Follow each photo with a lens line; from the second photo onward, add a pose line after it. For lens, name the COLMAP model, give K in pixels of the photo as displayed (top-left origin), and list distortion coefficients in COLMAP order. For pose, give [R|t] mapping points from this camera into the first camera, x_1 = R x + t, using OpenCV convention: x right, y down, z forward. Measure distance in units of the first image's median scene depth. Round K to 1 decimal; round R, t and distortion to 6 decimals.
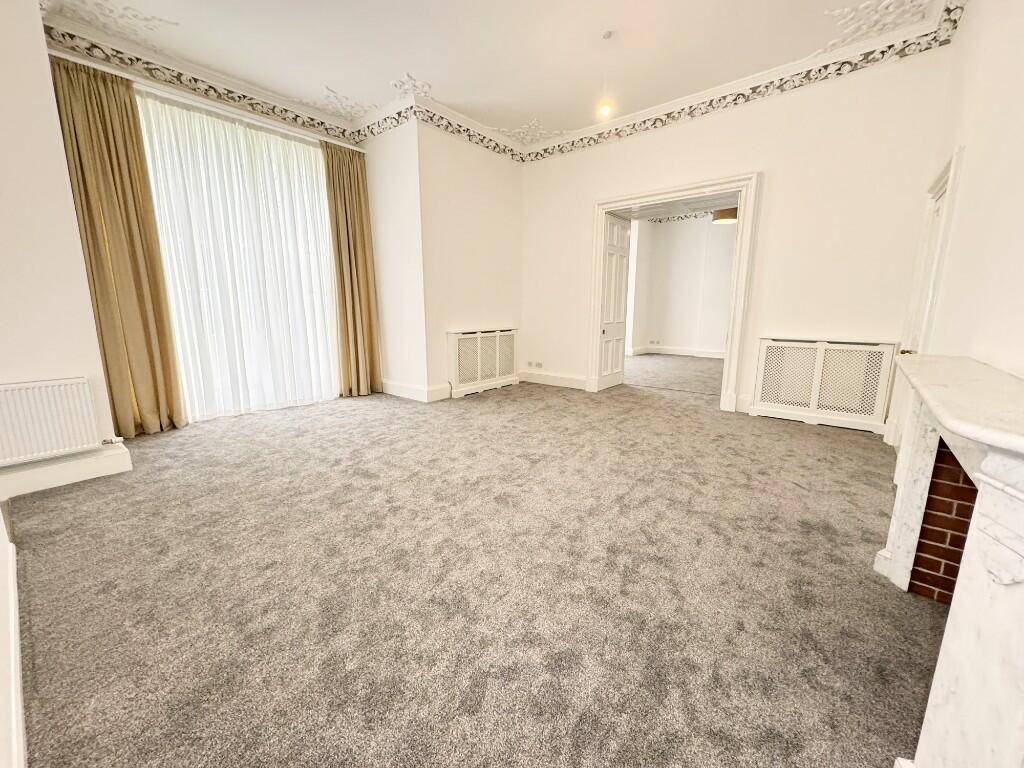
lens RADIAL K [[405.2, 0, 509.4], [0, 405.2, 382.3], [0, 0, 1]] dist [0.000972, 0.000022]
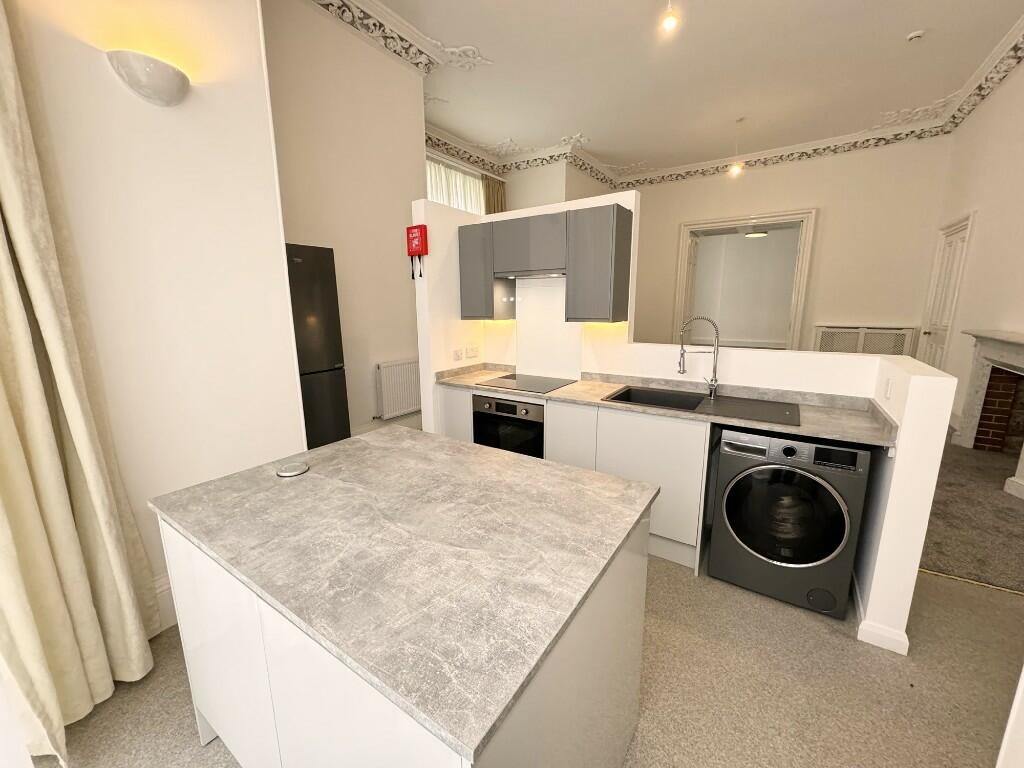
lens RADIAL K [[409.6, 0, 512.0], [0, 409.6, 384.0], [0, 0, 1]] dist [0.009578, 0.000054]
pose [[0.993927, -0.029465, 0.106028, -0.647447], [0.028032, 0.999495, 0.014982, 0.043924], [-0.106415, -0.011919, 0.994250, -0.343868]]
